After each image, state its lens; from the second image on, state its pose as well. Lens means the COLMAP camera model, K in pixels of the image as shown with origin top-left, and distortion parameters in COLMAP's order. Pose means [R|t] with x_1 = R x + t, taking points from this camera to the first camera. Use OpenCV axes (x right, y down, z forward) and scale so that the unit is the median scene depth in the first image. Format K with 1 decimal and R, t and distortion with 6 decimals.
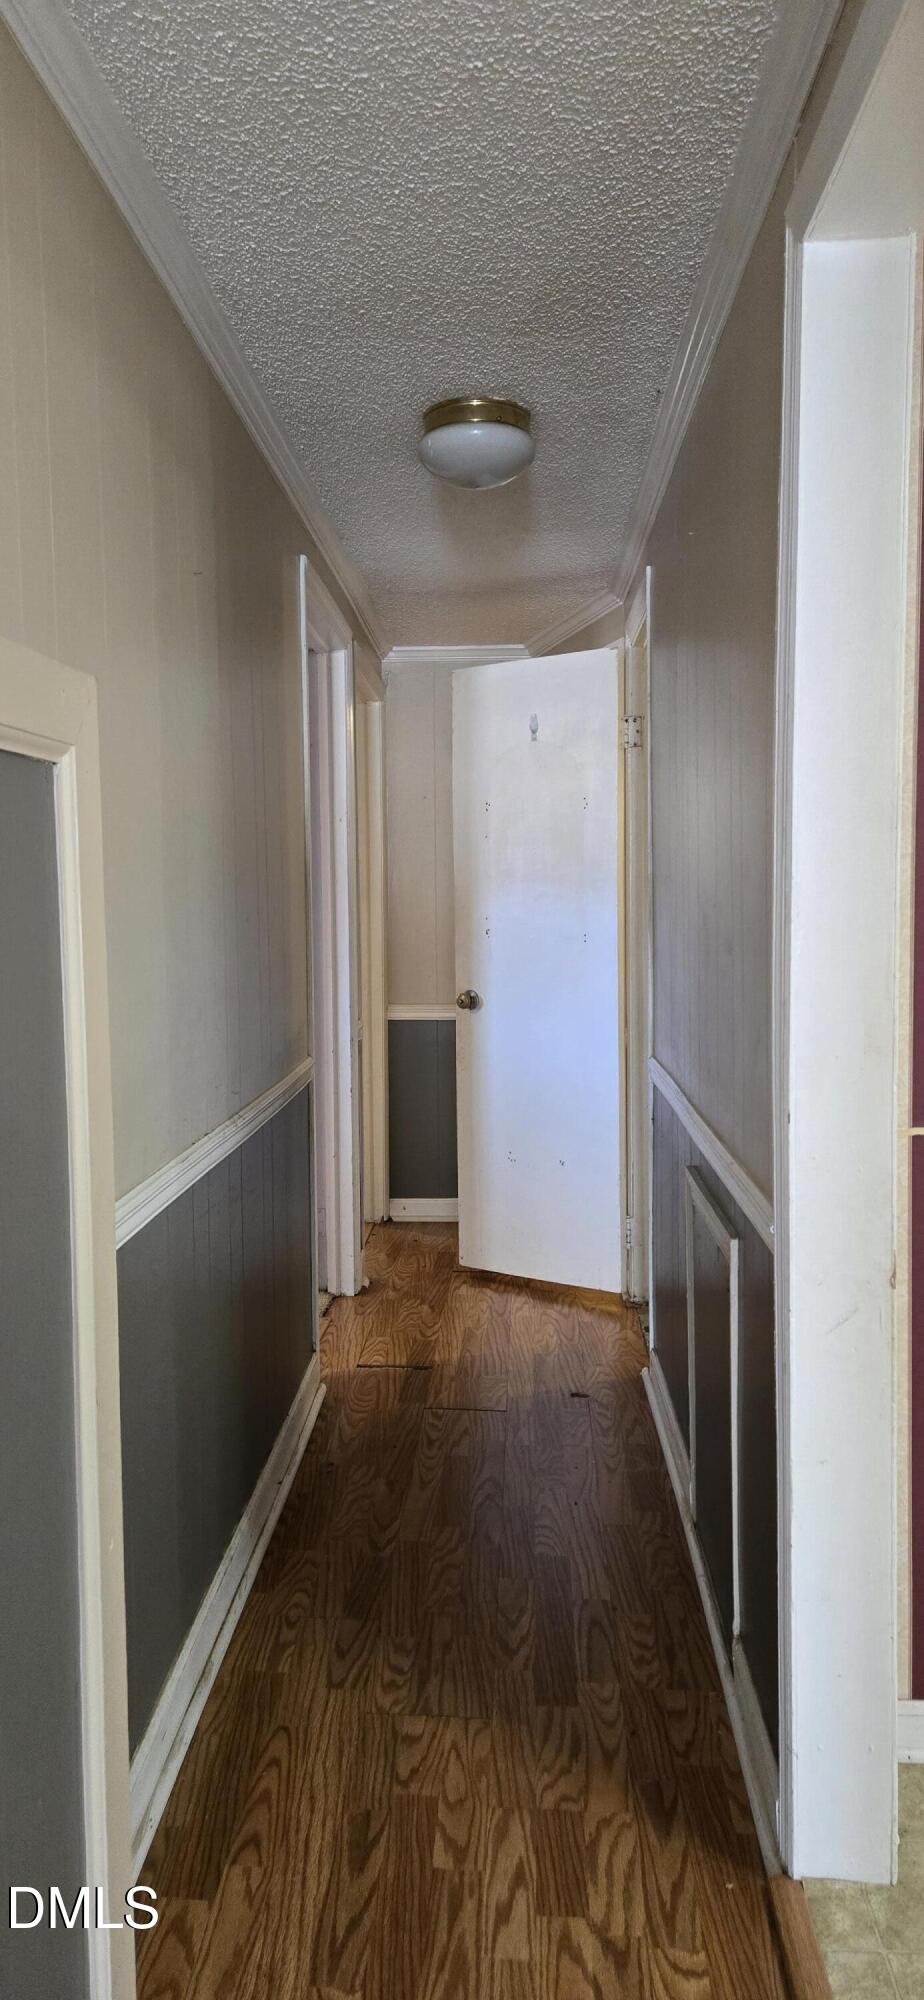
lens RADIAL K [[1371.7, 0, 462.0], [0, 1371.7, 1000.0], [0, 0, 1]] dist [0.026895, 0.000033]
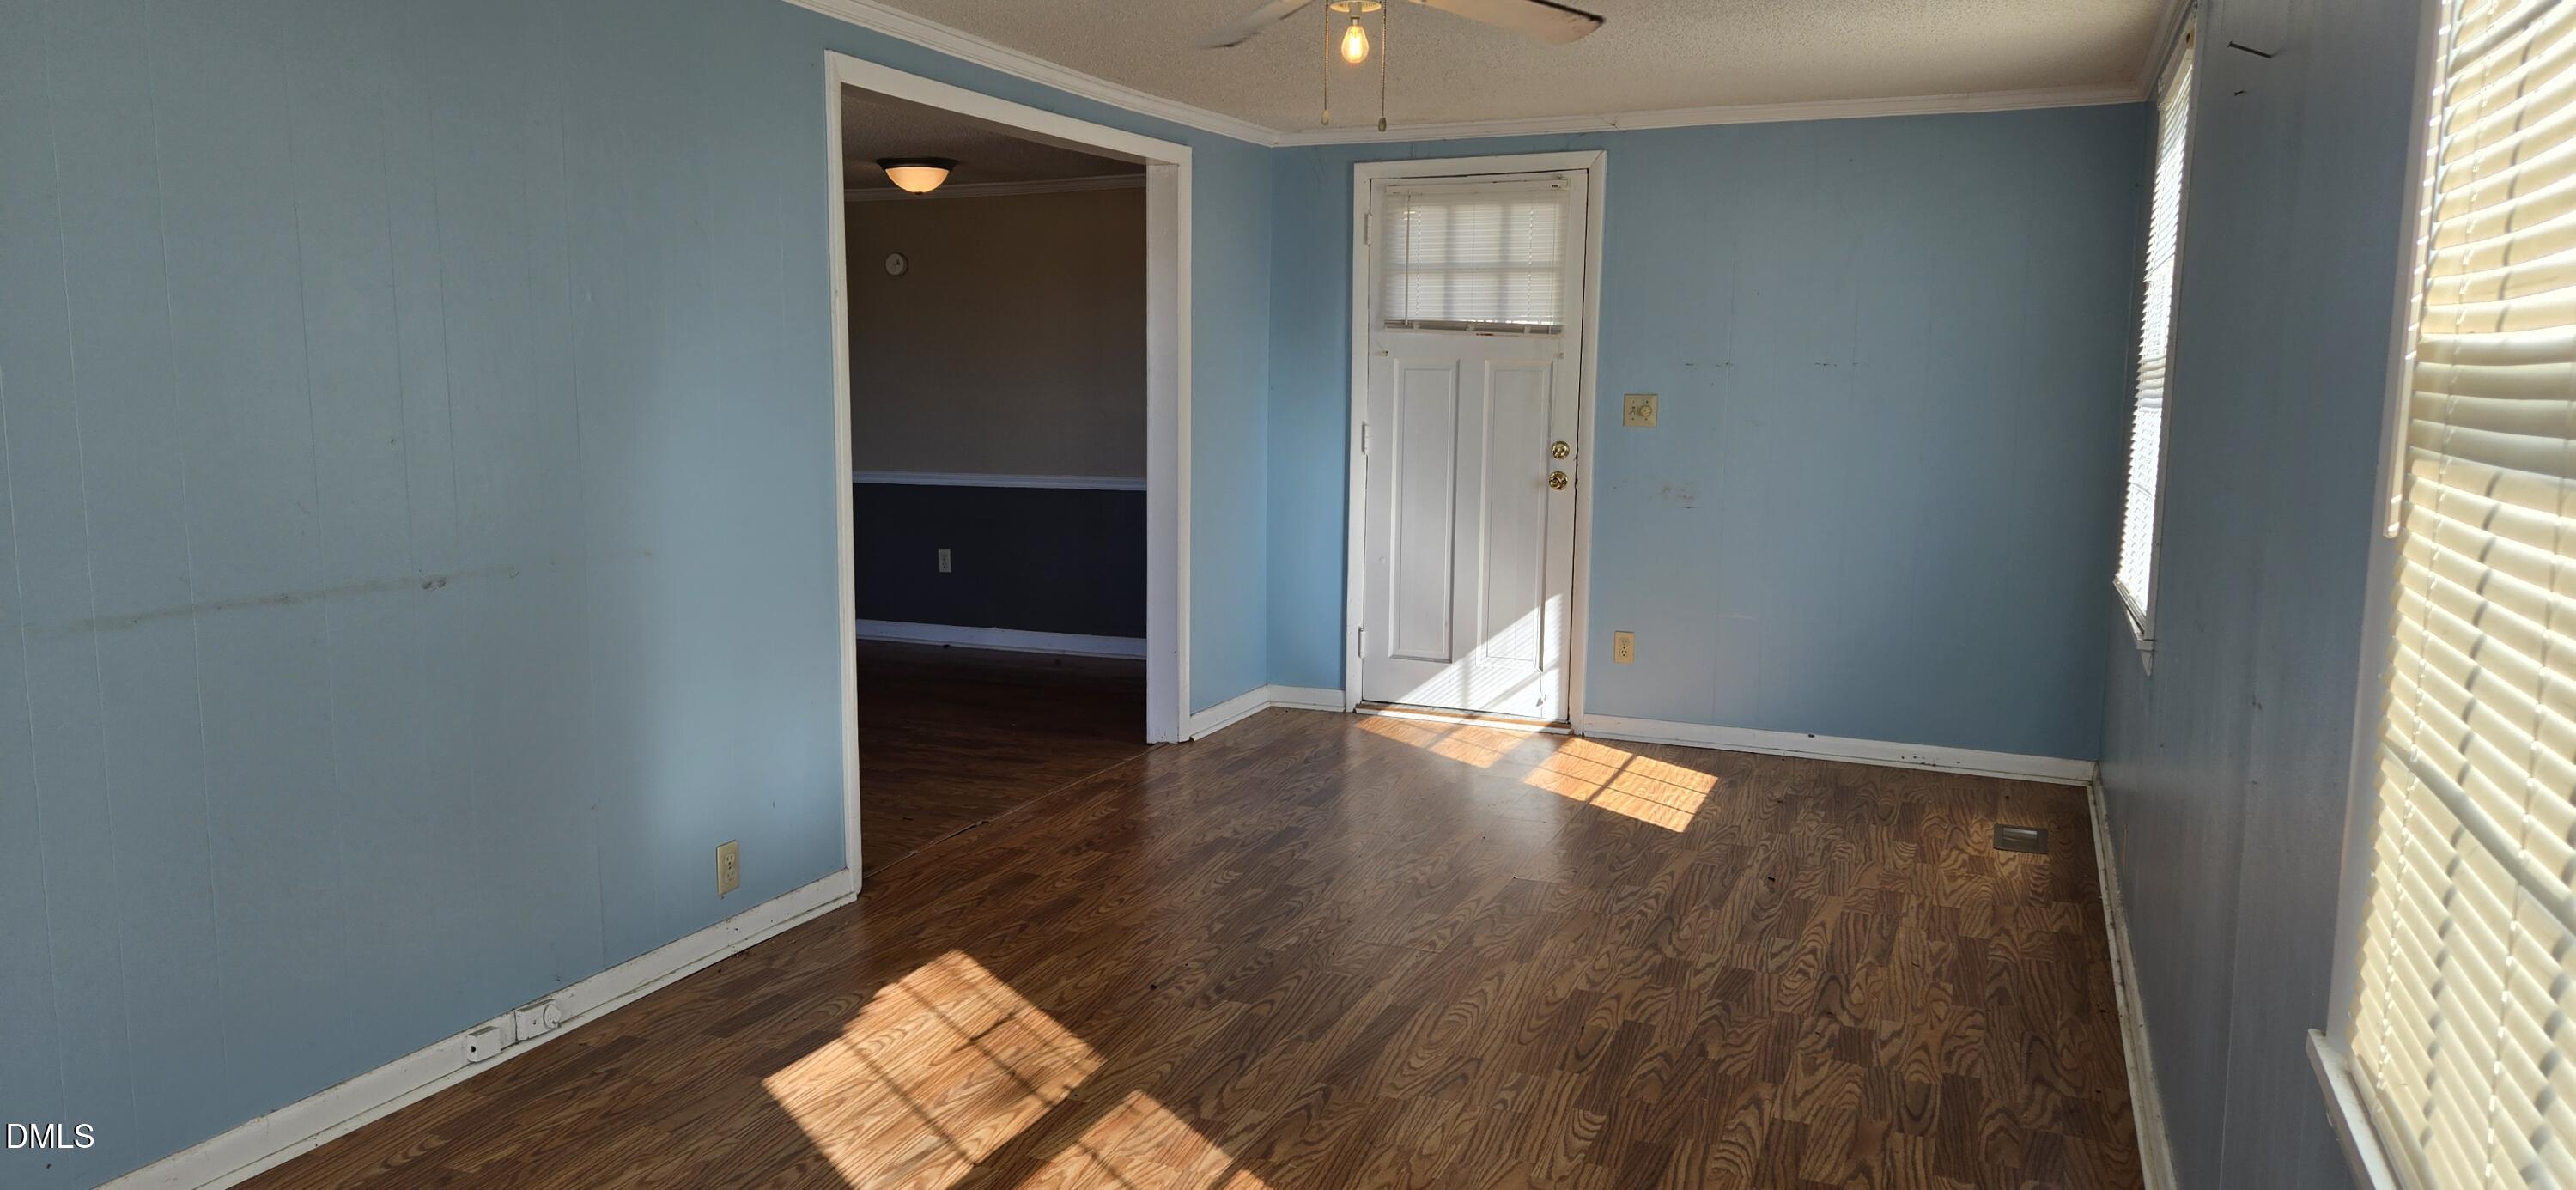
lens RADIAL K [[1766.6, 0, 1288.0], [0, 1766.6, 595.0], [0, 0, 1]] dist [0.026895, 0.000033]
pose [[-0.944735, -0.042501, 0.325067, -0.109673], [0.024369, 0.979714, 0.198914, -0.169232], [-0.326927, 0.195842, -0.924535, 1.994630]]
